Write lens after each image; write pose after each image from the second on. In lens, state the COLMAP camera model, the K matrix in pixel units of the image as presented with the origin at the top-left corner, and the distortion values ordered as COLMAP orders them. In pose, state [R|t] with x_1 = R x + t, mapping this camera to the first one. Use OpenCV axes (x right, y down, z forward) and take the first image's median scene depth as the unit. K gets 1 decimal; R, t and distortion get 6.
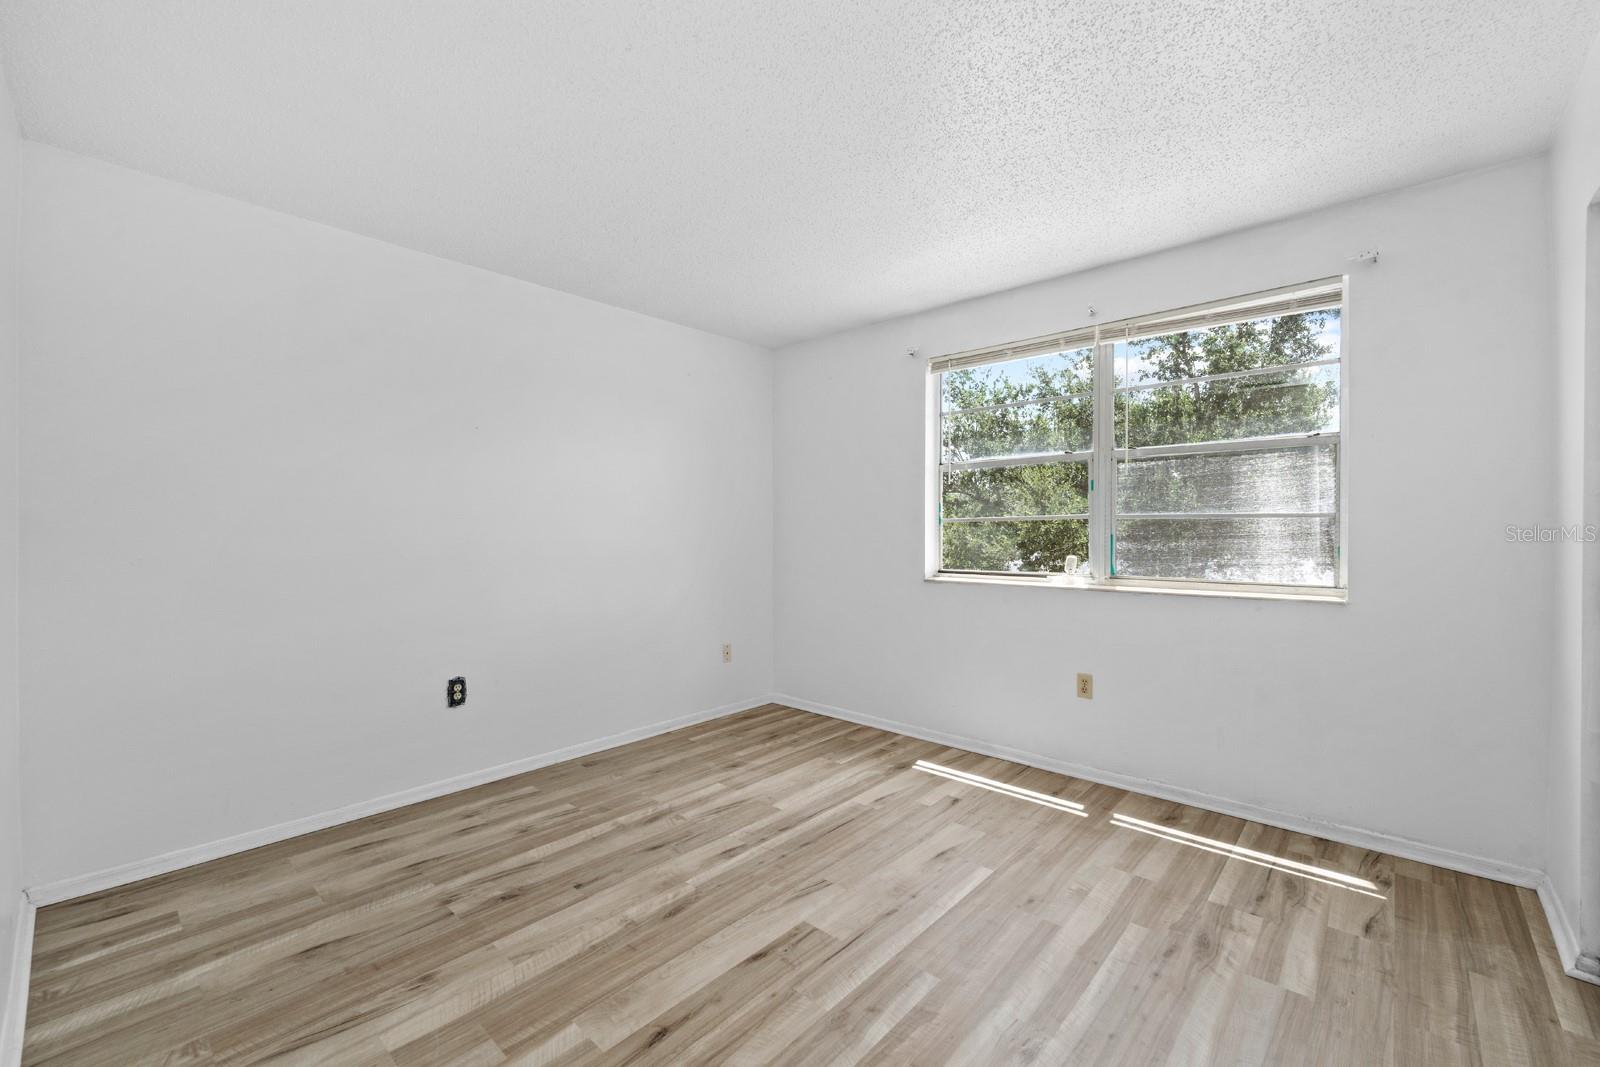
lens RADIAL K [[655.2, 0, 799.0], [0, 655.2, 530.8], [0, 0, 1]] dist [0.001317, -0.001048]
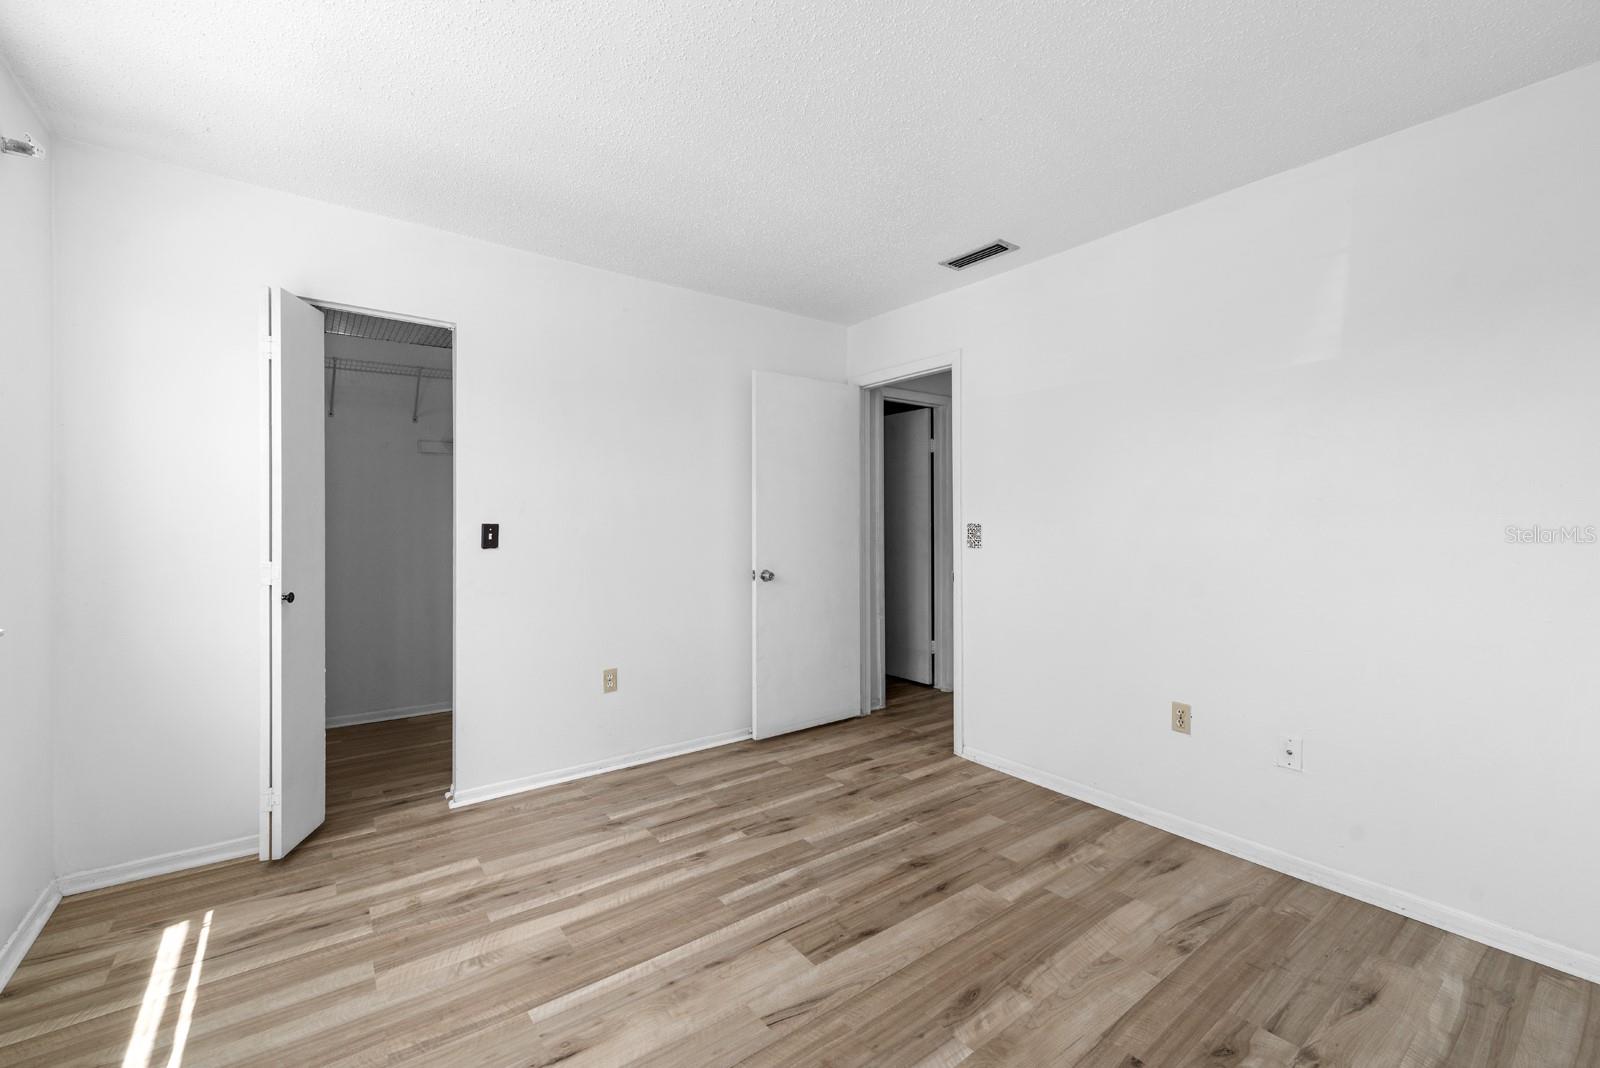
lens RADIAL K [[655.2, 0, 800.5], [0, 655.2, 527.6], [0, 0, 1]] dist [0.001317, -0.001048]
pose [[-0.982124, -0.000673, 0.188233, -0.144633], [0.001034, 0.999959, 0.008973, -0.006909], [-0.188232, 0.009007, -0.982083, 1.939244]]
